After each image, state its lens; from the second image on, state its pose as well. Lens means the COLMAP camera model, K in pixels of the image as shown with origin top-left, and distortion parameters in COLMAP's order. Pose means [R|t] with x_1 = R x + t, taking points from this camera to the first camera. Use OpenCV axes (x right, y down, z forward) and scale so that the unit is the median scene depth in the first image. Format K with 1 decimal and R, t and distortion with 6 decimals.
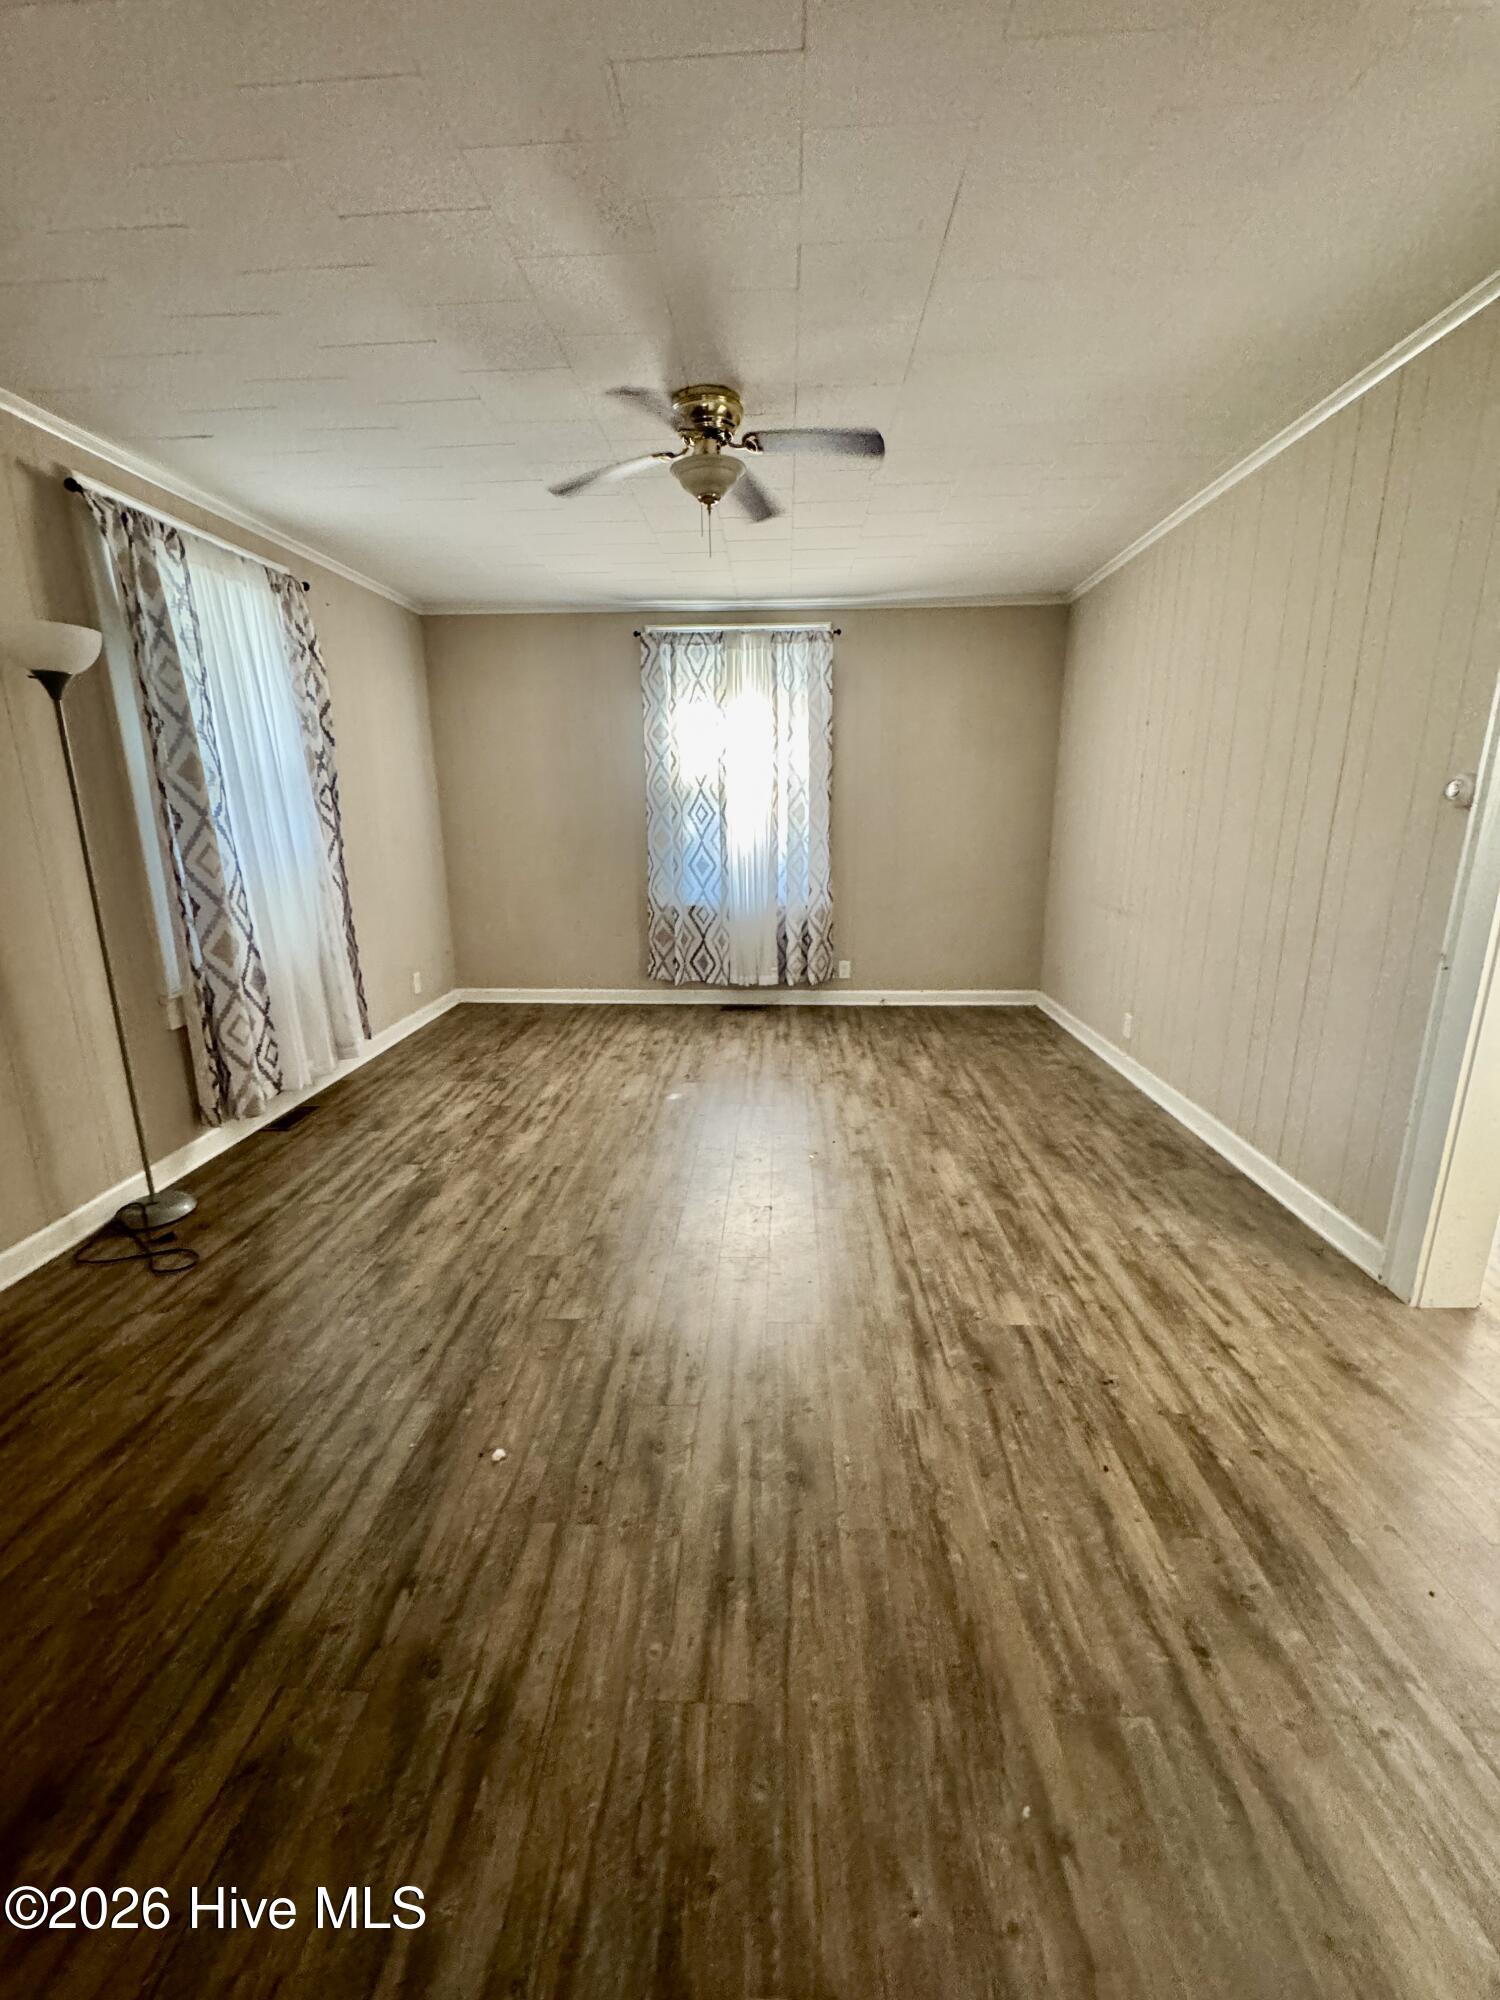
lens RADIAL K [[795.6, 0, 752.9], [0, 795.6, 1005.8], [0, 0, 1]] dist [-0.005327, 0.000173]
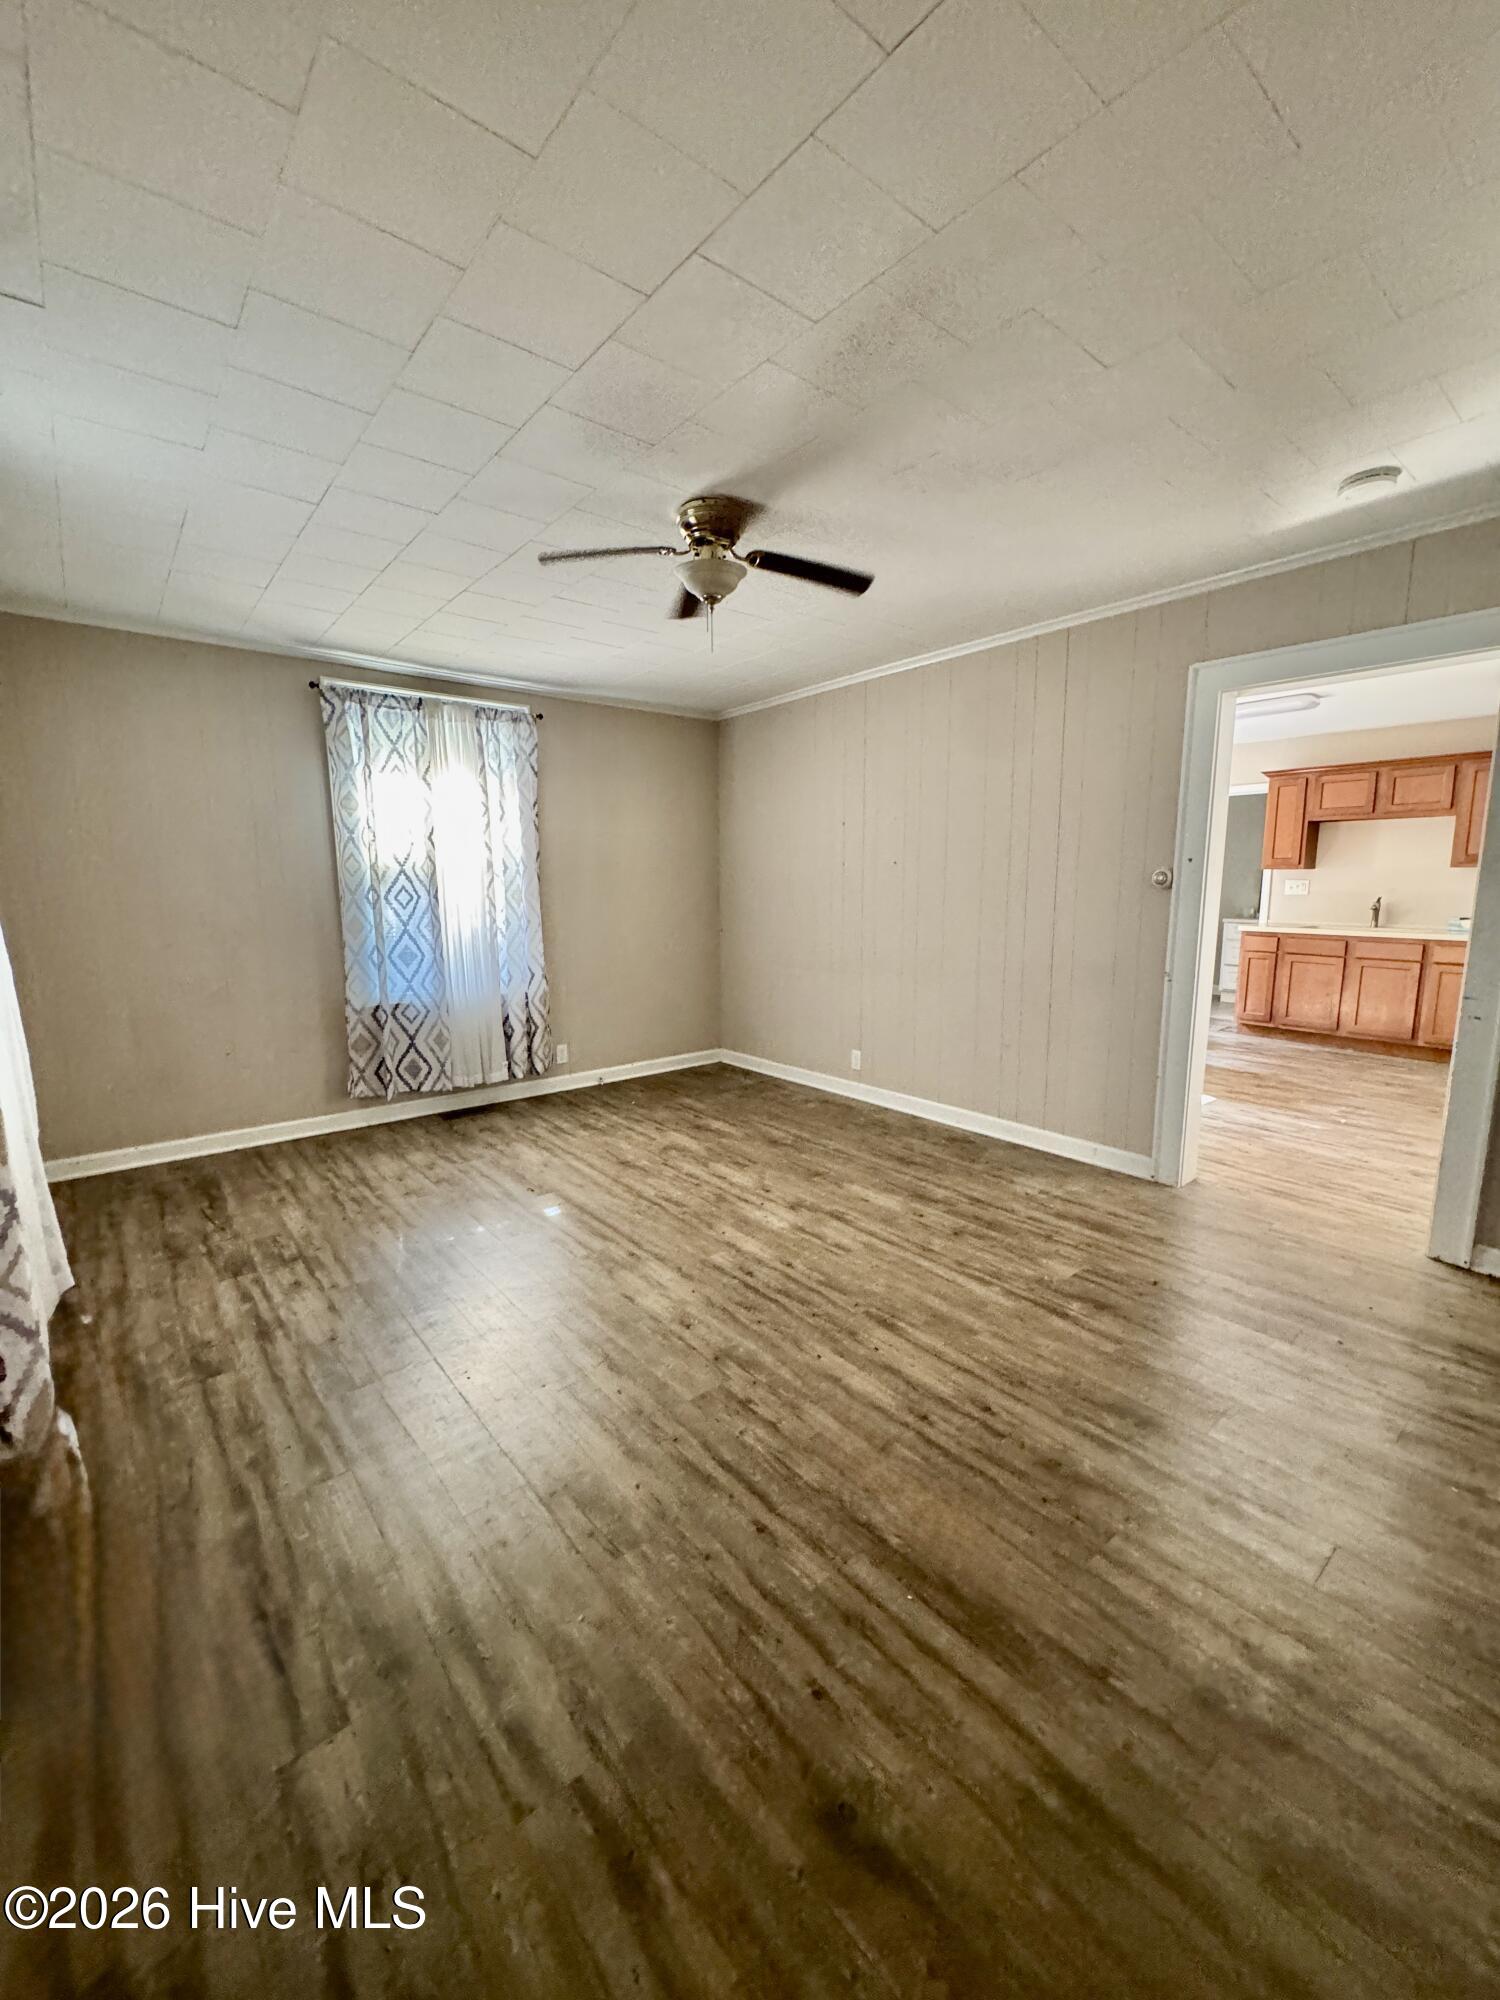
lens RADIAL K [[795.6, 0, 753.5], [0, 795.6, 1004.8], [0, 0, 1]] dist [-0.005327, 0.000173]
pose [[0.743600, -0.098532, 0.661324, -0.492706], [0.164080, 0.985729, -0.037628, -0.042155], [-0.648179, 0.136490, 0.749156, 0.164605]]
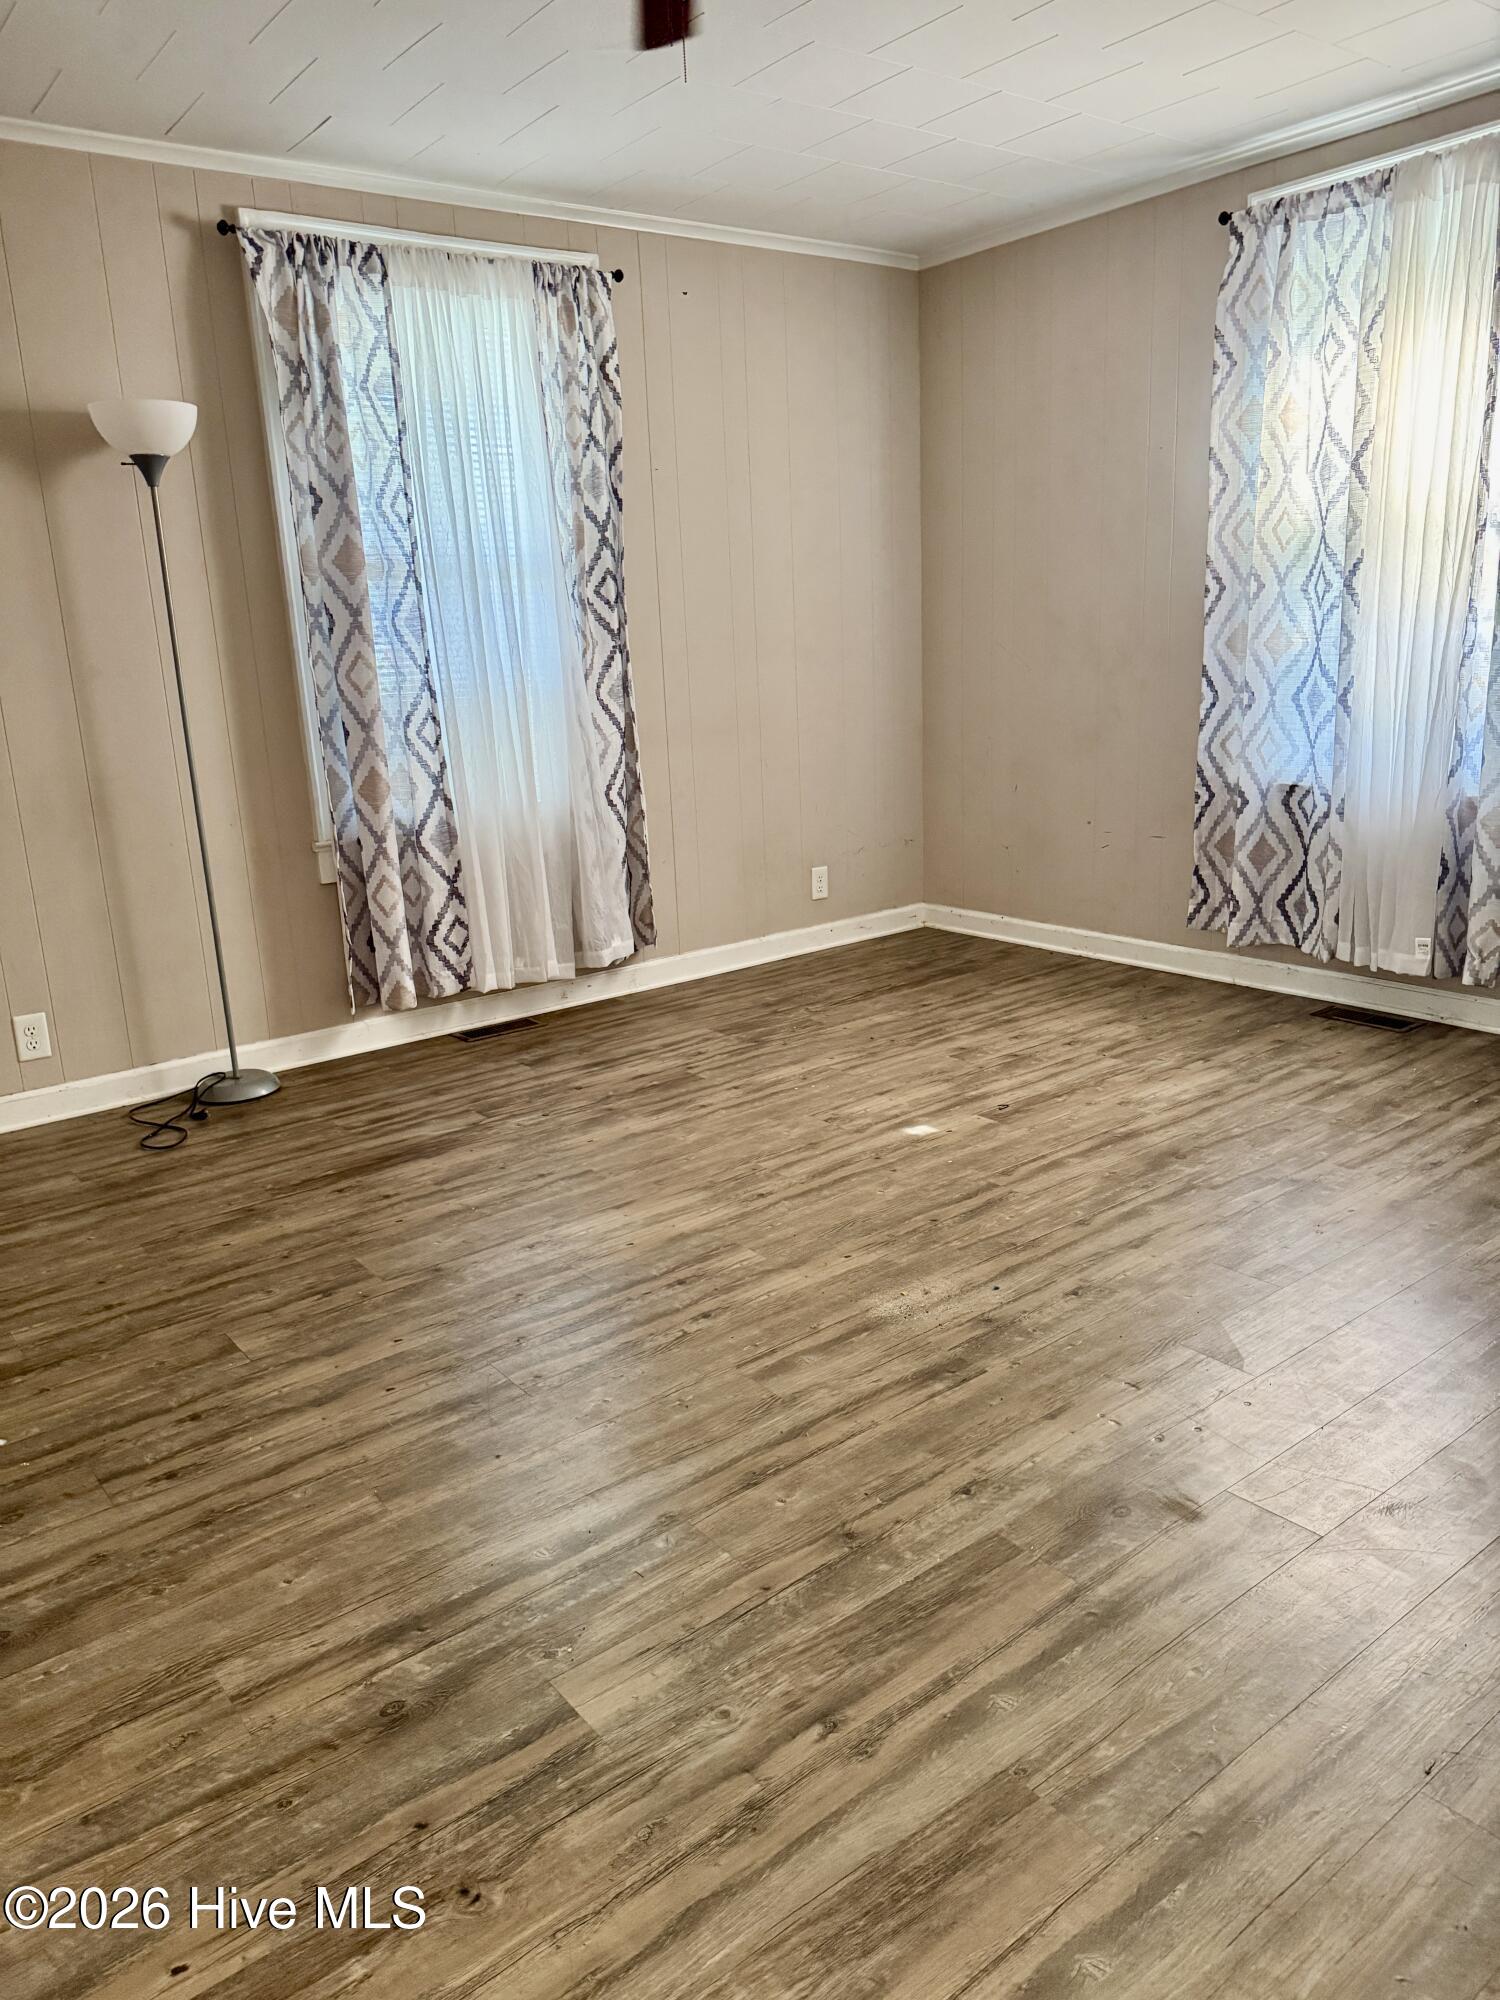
lens RADIAL K [[1394.3, 0, 748.6], [0, 1394.3, 1012.1], [0, 0, 1]] dist [0.040362, -0.050346]
pose [[0.642113, 0.178154, -0.745622, 0.507659], [-0.150828, 0.982971, 0.104975, -0.044426], [0.751626, 0.045055, 0.658049, 0.298955]]
